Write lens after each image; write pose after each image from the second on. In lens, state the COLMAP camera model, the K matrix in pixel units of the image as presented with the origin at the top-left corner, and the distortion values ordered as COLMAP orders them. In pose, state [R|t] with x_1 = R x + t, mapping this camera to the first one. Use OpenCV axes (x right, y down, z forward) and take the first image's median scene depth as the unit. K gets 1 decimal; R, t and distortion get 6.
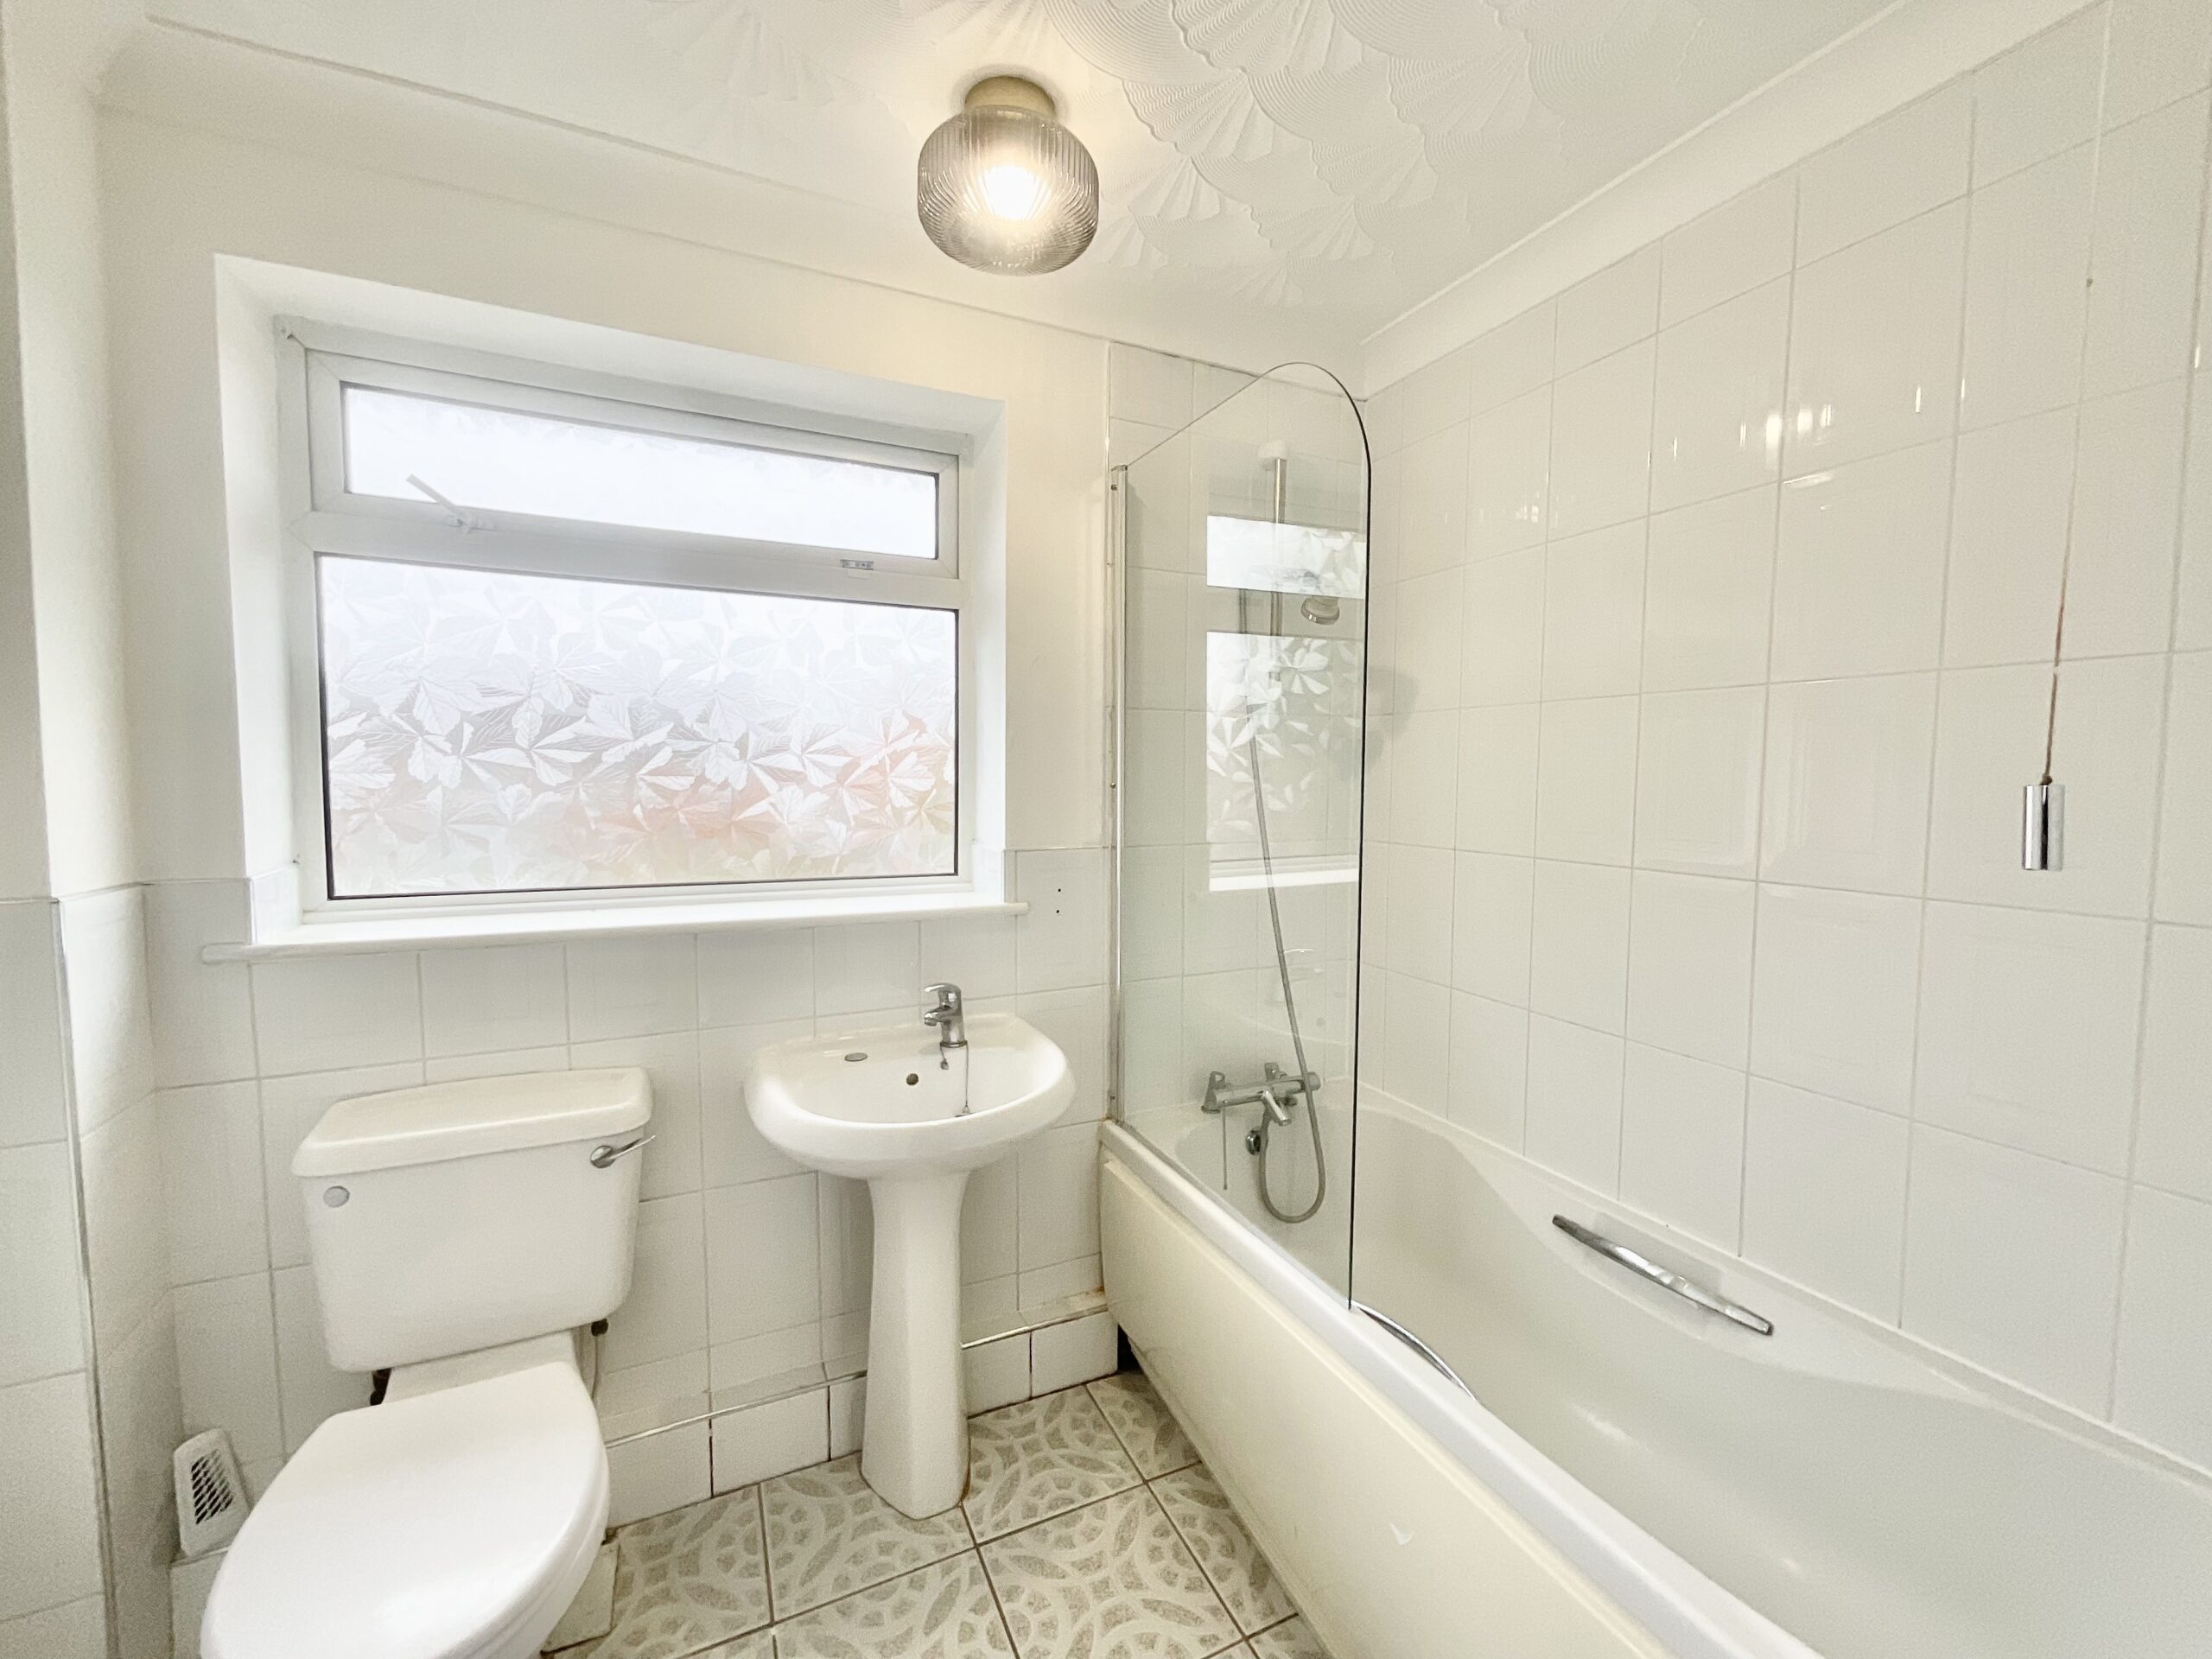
lens RADIAL K [[895.8, 0, 1103.9], [0, 895.8, 827.2], [0, 0, 1]] dist [0.000122, 0.000358]
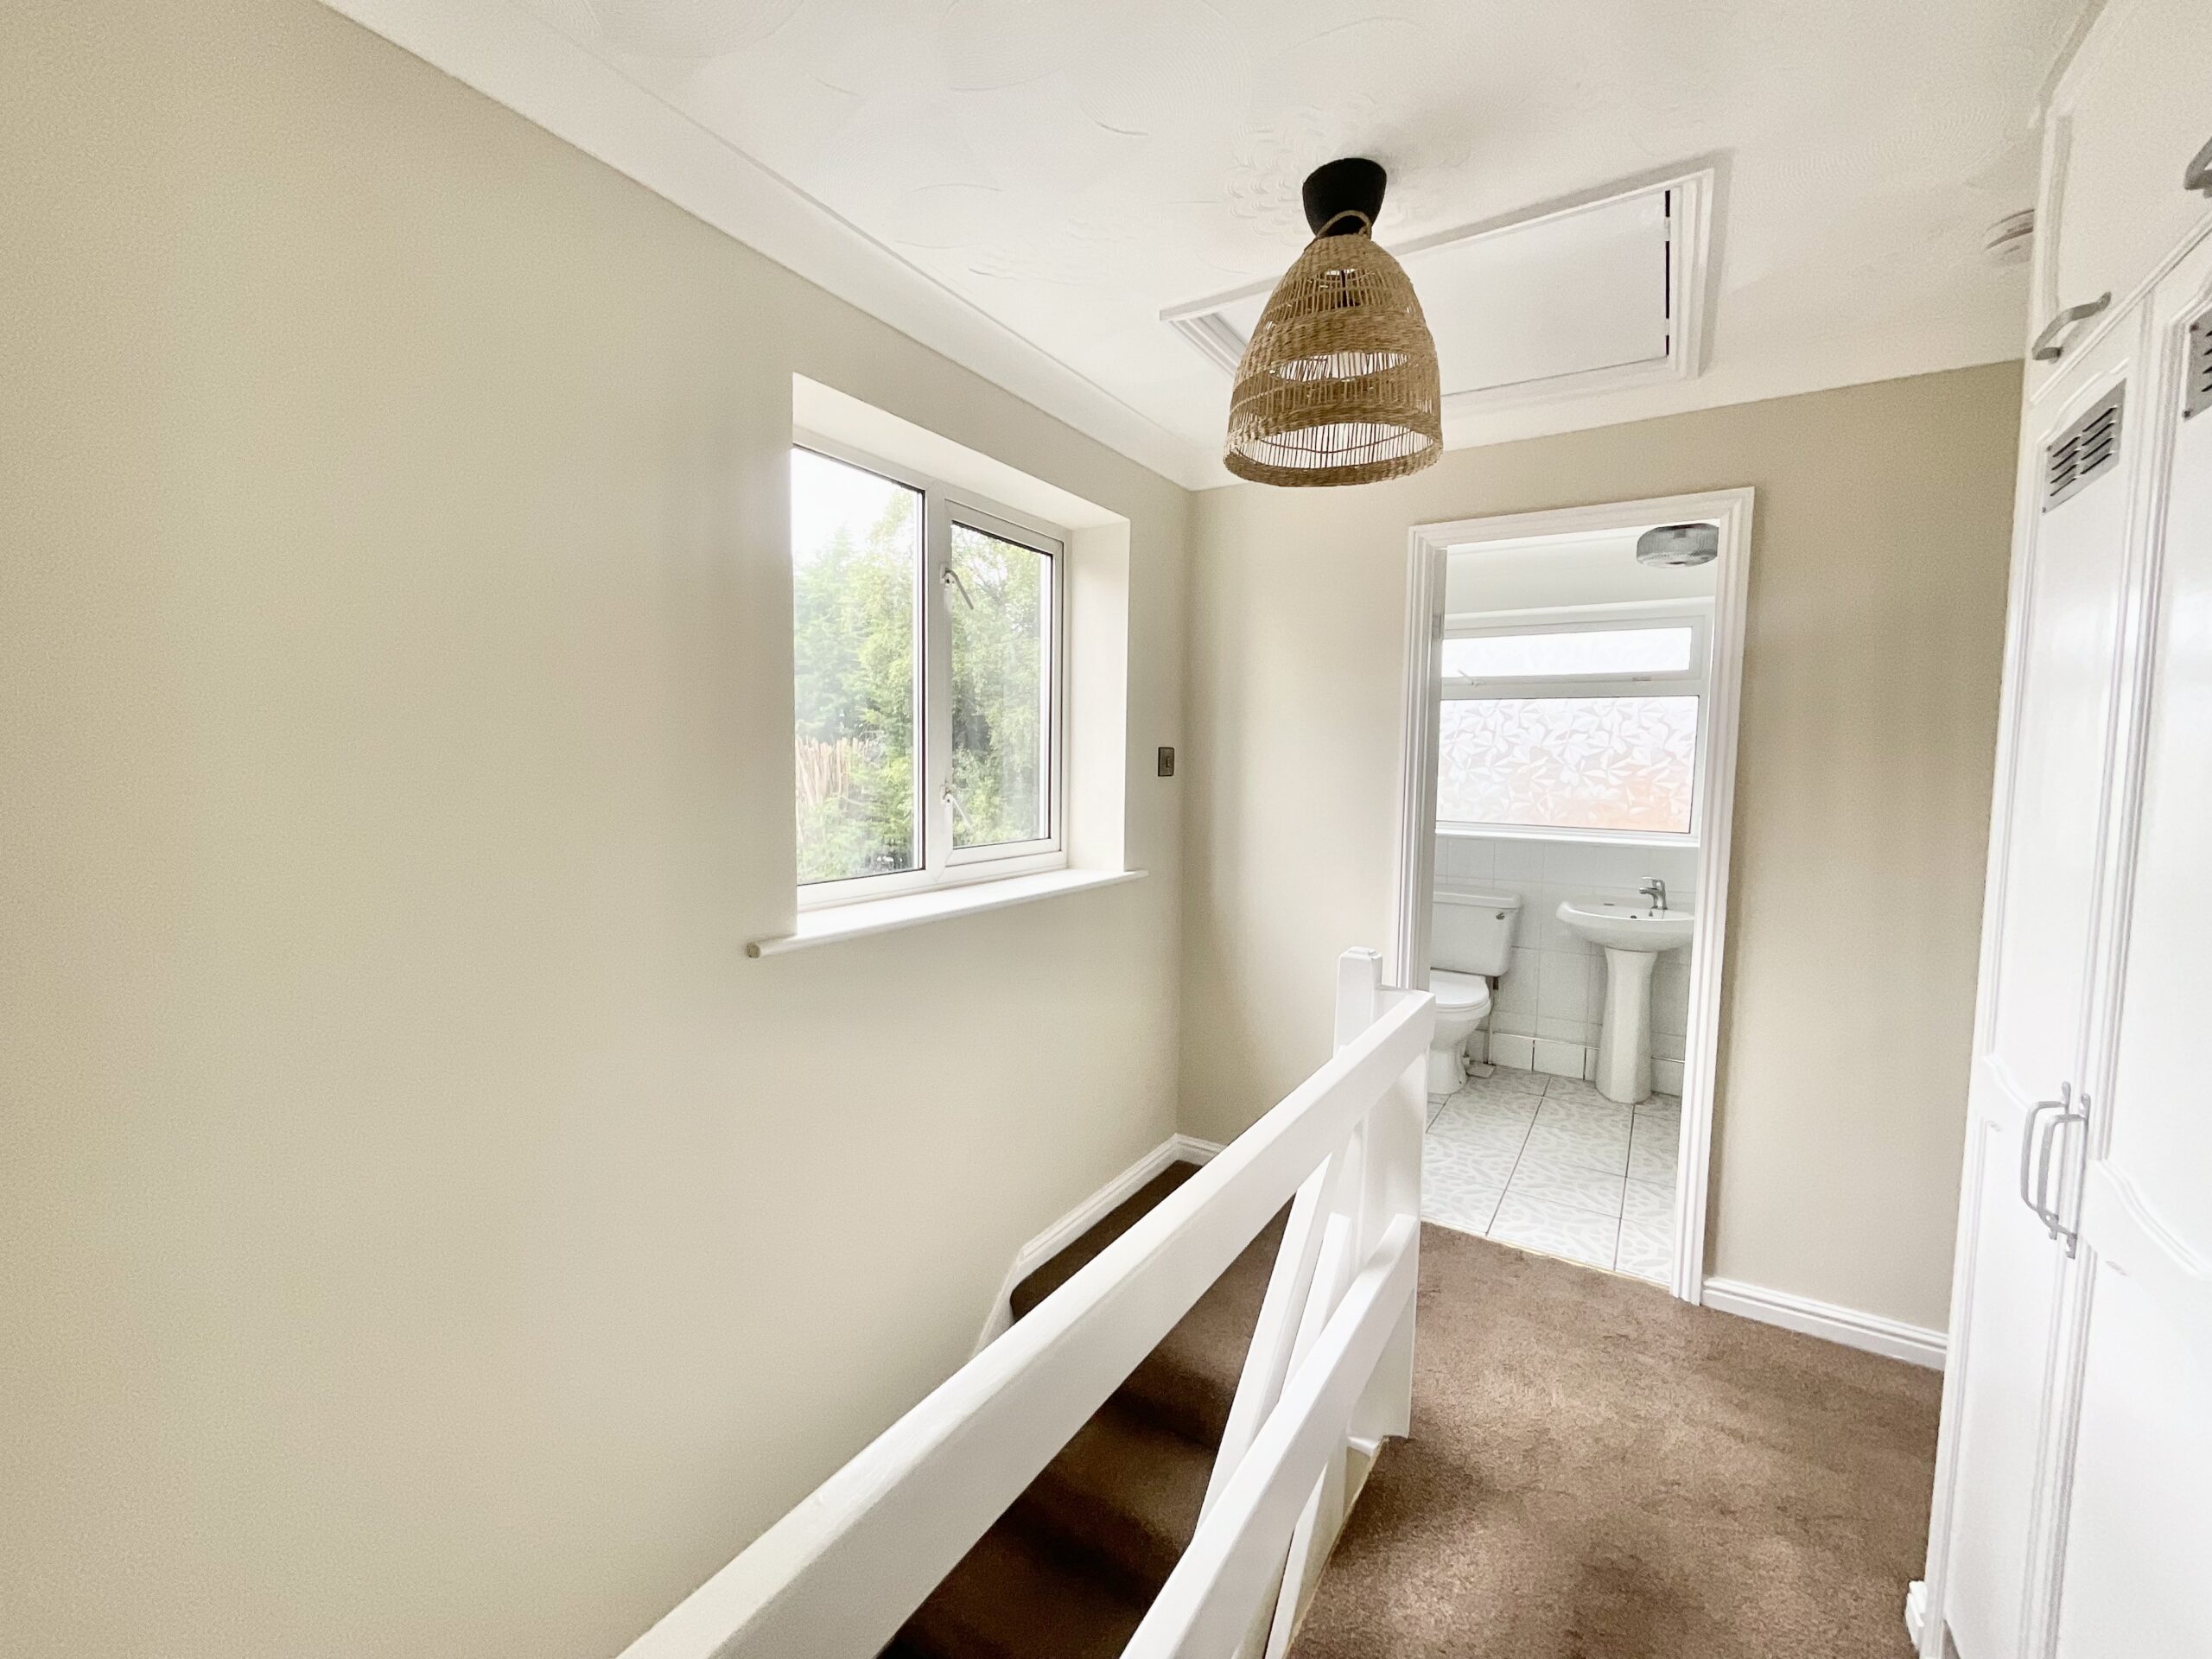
lens RADIAL K [[895.8, 0, 1103.9], [0, 895.8, 827.2], [0, 0, 1]] dist [0.000122, 0.000358]
pose [[0.538803, 0.062102, -0.840140, 0.904457], [-0.068636, 0.997200, 0.029694, 0.080471], [0.839631, 0.041664, 0.541556, -1.276190]]
